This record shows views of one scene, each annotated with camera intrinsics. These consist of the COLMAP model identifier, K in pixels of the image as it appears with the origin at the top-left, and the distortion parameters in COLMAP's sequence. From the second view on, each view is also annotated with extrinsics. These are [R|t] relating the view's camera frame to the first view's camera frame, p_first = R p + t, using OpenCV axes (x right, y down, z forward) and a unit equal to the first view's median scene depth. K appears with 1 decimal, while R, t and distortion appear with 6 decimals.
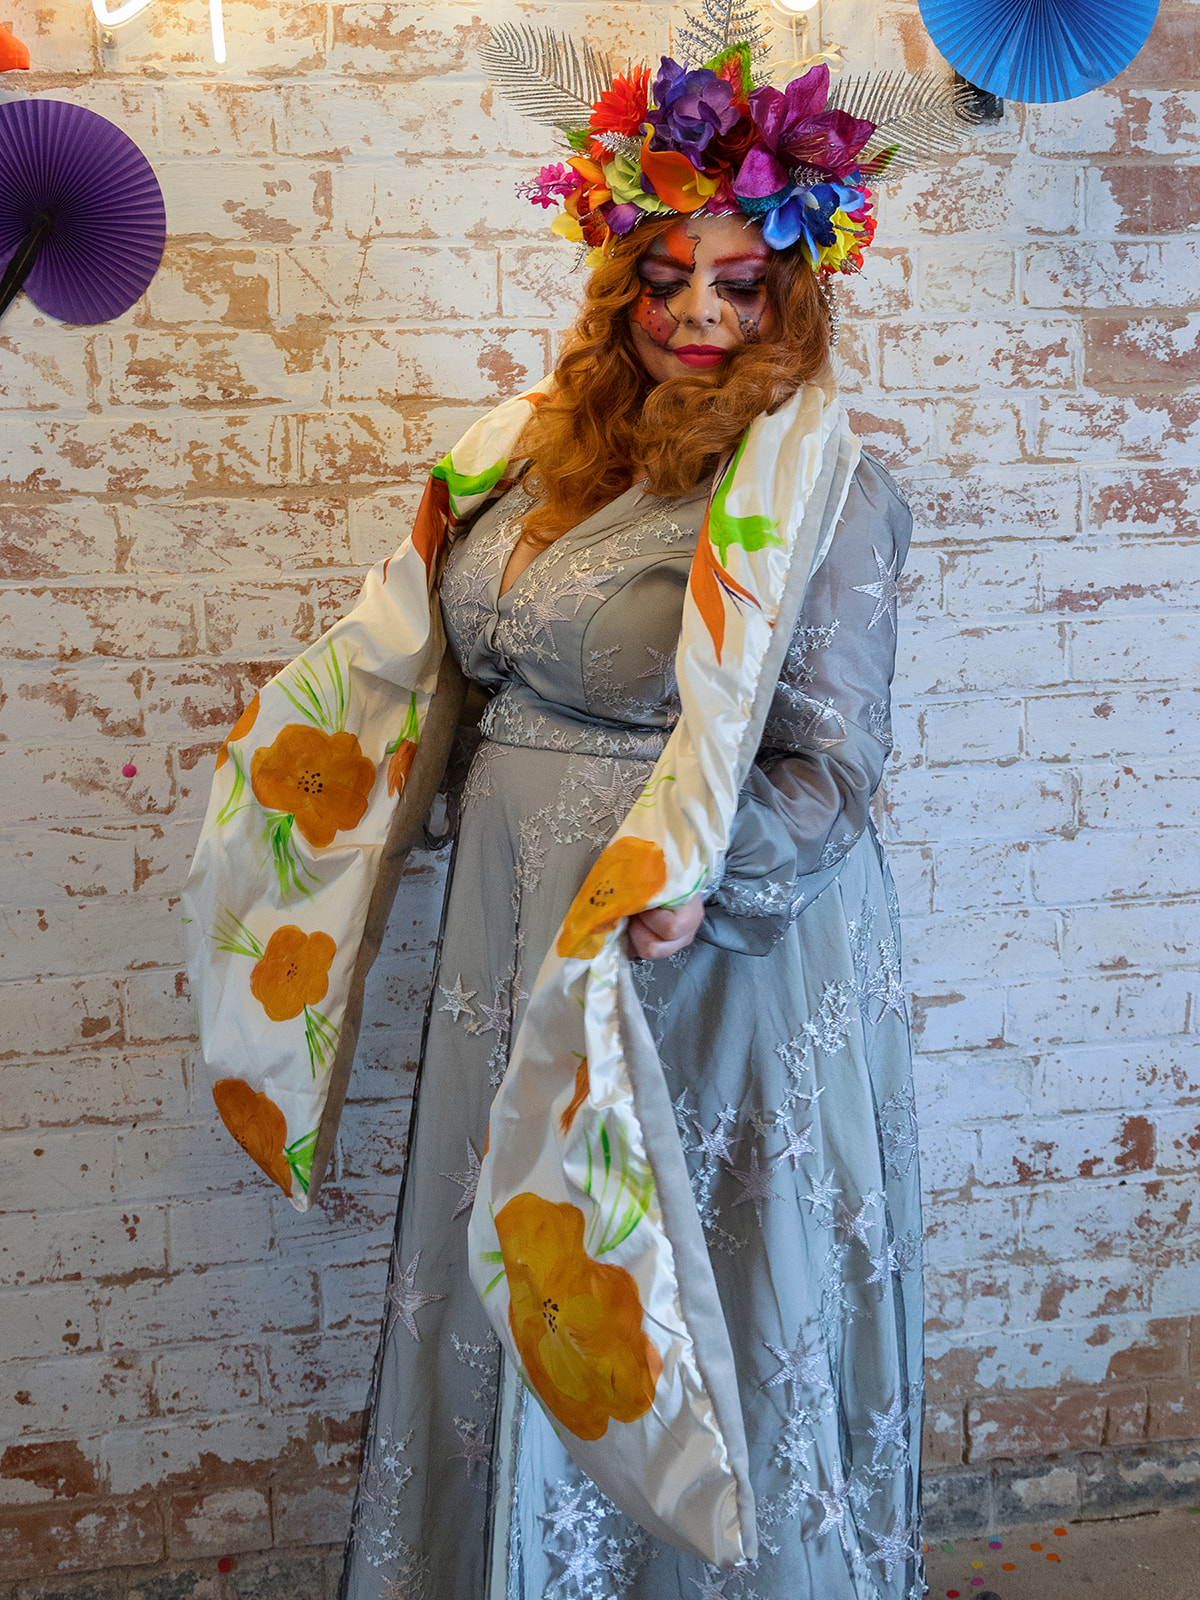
lens RADIAL K [[1122.4, 0, 600.3], [0, 1122.4, 800.8], [0, 0, 1]] dist [0.001032, 0.000159]
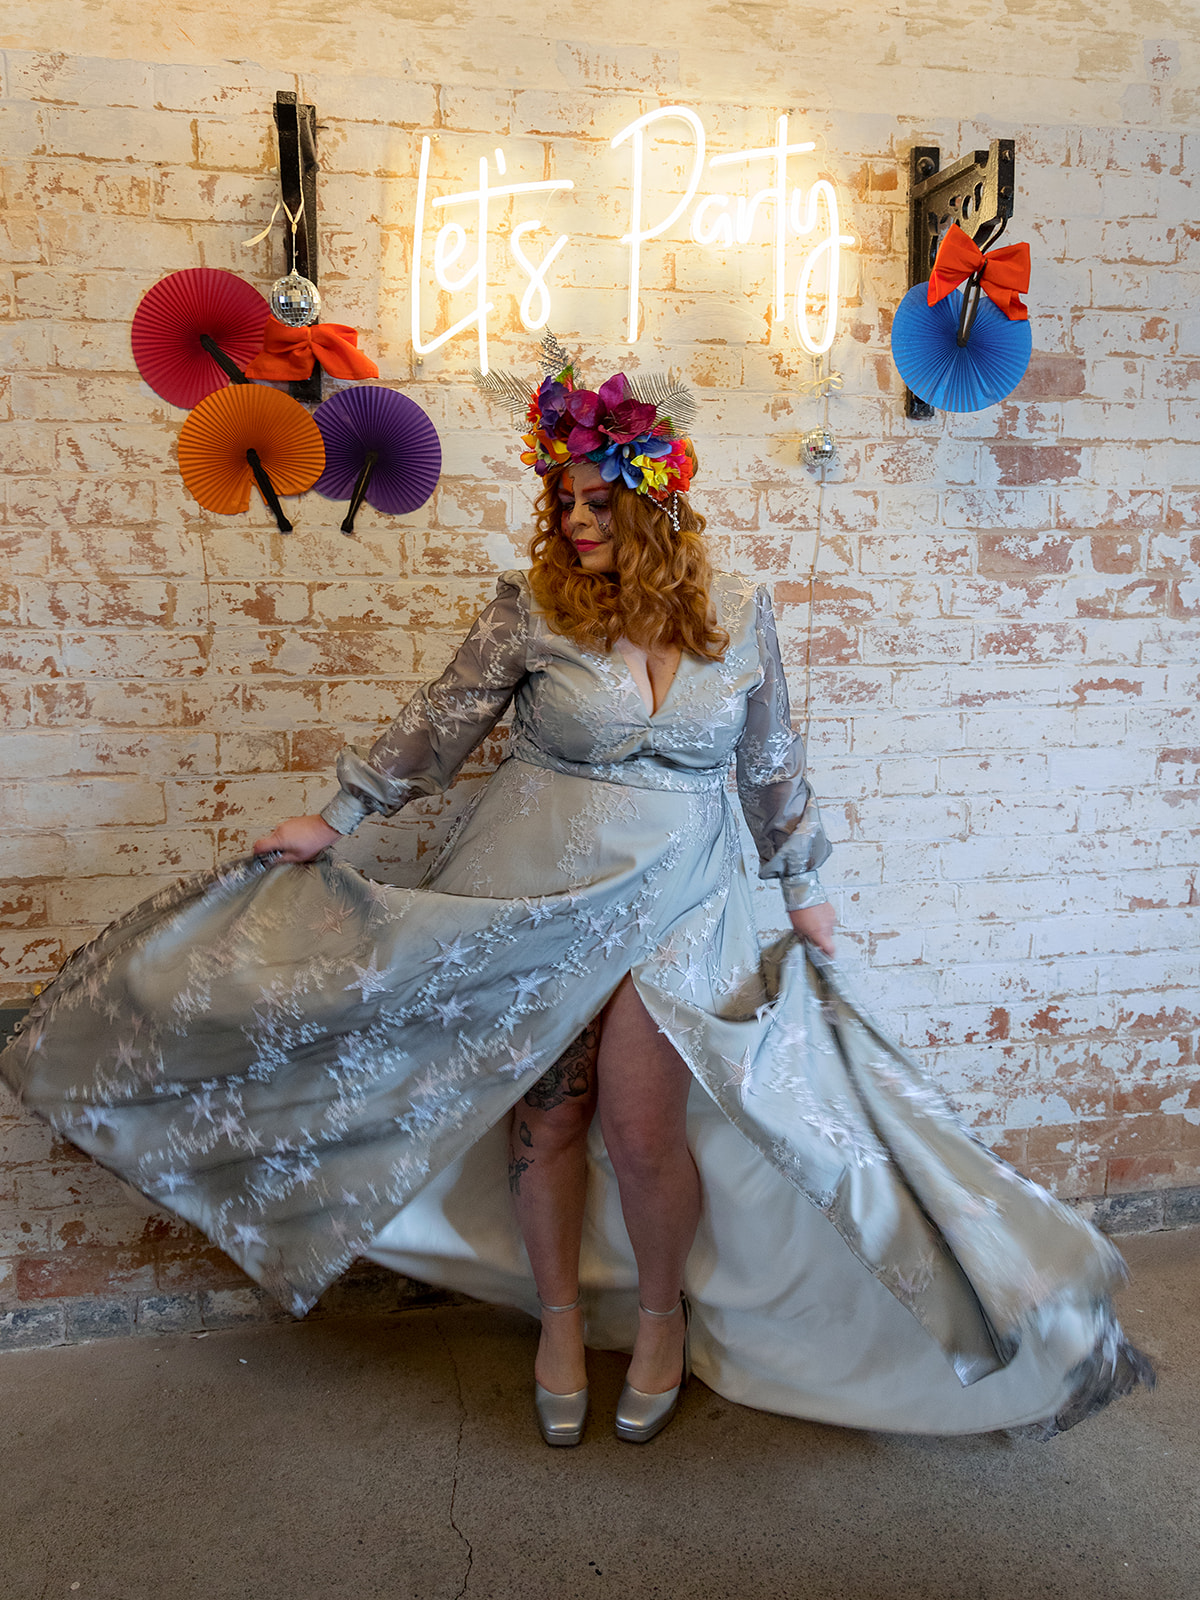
lens RADIAL K [[1074.3, 0, 600.0], [0, 1074.3, 798.3], [0, 0, 1]] dist [-0.001290, -0.001802]
pose [[0.998640, 0.022934, 0.046825, -0.206906], [-0.022824, 0.999735, -0.002883, -0.013451], [-0.046879, 0.001810, 0.998899, -0.594474]]
